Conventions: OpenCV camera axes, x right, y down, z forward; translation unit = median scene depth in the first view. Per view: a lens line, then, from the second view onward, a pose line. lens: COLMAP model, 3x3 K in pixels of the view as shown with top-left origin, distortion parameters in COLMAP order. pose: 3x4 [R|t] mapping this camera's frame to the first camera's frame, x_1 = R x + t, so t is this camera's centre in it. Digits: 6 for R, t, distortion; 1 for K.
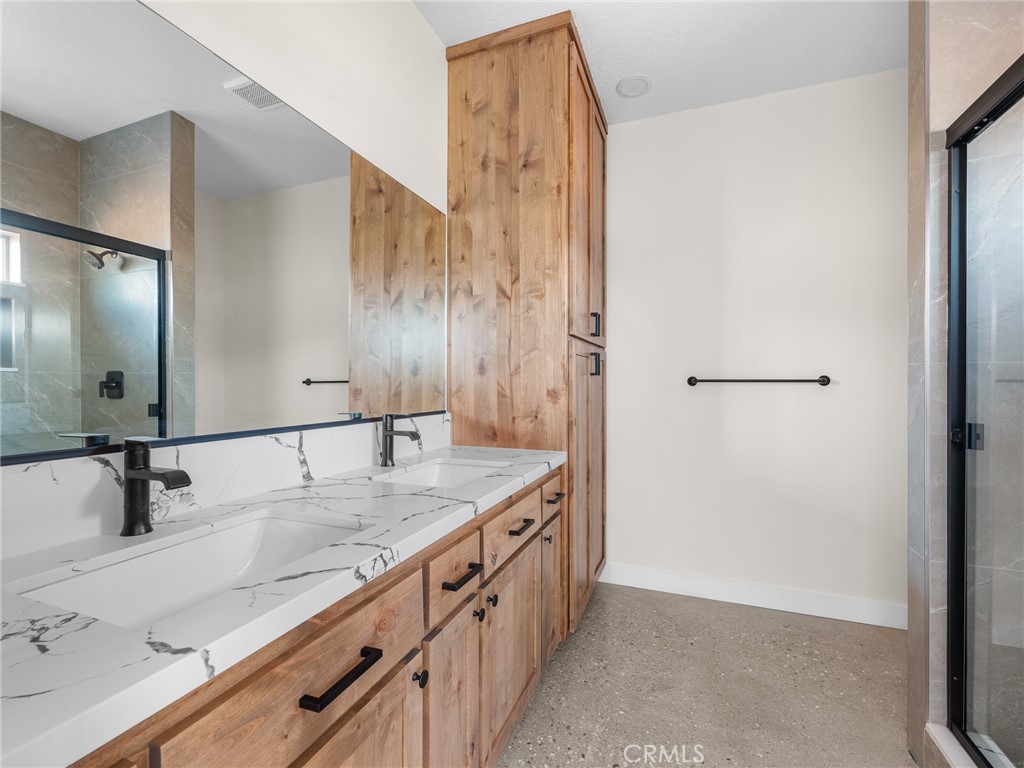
lens RADIAL K [[464.0, 0, 511.7], [0, 464.0, 384.3], [0, 0, 1]] dist [-0.003872, -0.005657]
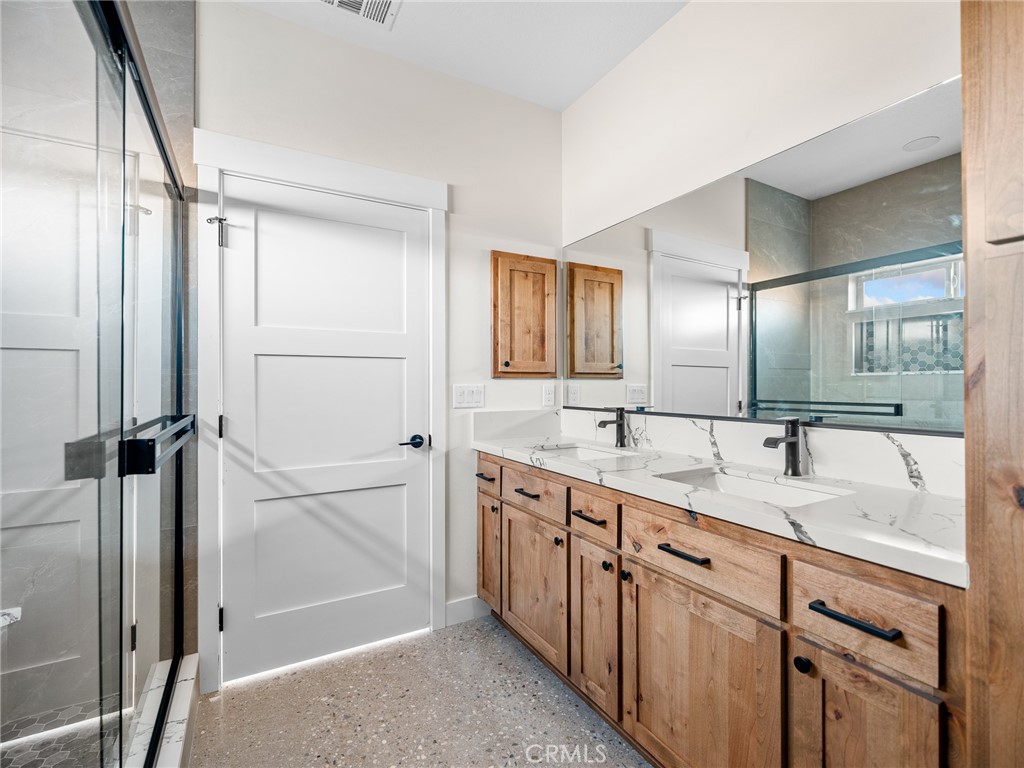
lens RADIAL K [[464.0, 0, 512.1], [0, 464.0, 384.8], [0, 0, 1]] dist [-0.003872, -0.005657]
pose [[-0.629833, 0.003773, -0.776721, 0.954183], [0.003677, 0.999991, 0.001875, -0.005933], [0.776722, -0.001675, -0.629842, 1.396007]]
